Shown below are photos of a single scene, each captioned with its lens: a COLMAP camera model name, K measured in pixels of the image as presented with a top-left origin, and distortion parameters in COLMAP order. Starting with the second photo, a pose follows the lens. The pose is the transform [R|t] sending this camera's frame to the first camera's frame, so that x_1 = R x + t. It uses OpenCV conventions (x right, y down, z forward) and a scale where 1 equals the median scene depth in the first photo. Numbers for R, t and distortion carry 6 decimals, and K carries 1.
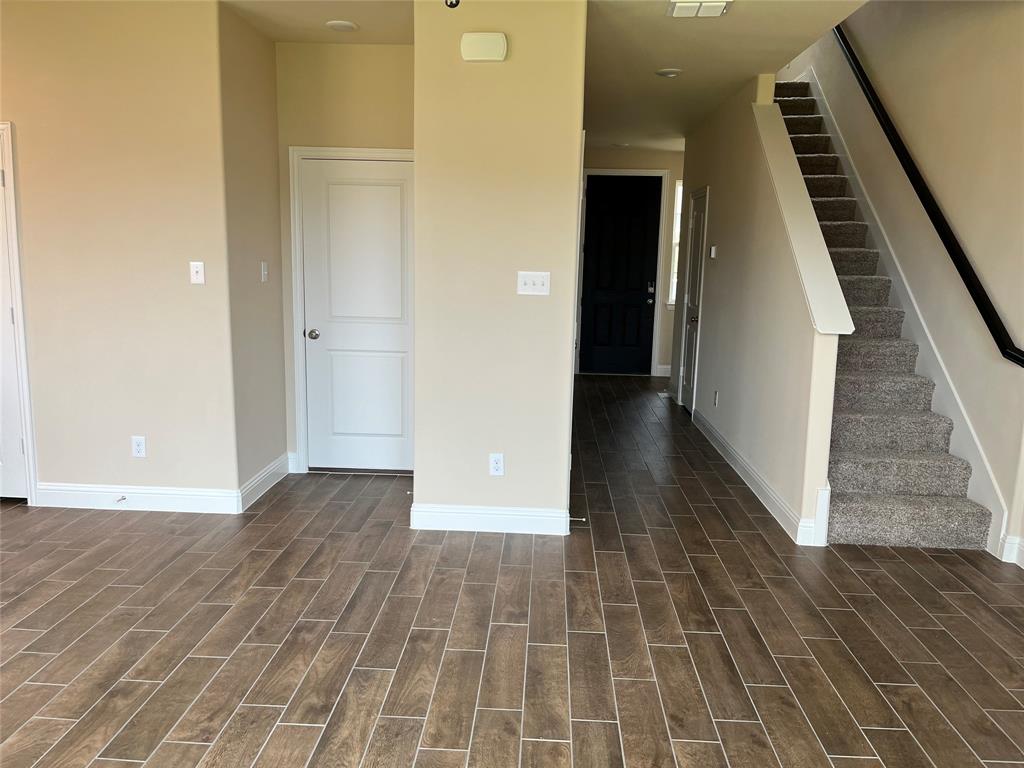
lens RADIAL K [[785.4, 0, 512.7], [0, 785.4, 383.6], [0, 0, 1]] dist [0.026574, -0.006080]
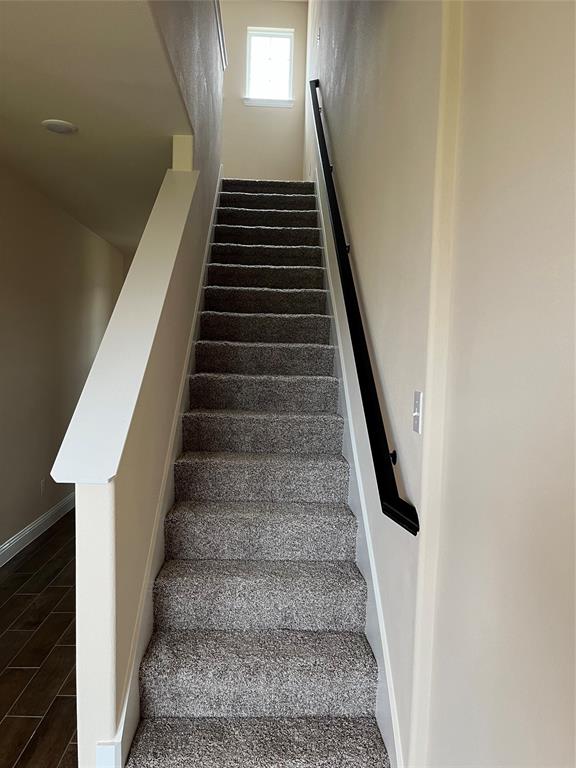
lens RADIAL K [[589.1, 0, 286.8], [0, 589.1, 384.5], [0, 0, 1]] dist [0.026574, -0.006080]
pose [[0.995955, -0.002169, 0.089828, 0.596762], [0.012359, 0.993513, -0.113043, -0.095286], [-0.089000, 0.113696, 0.989521, 0.642849]]
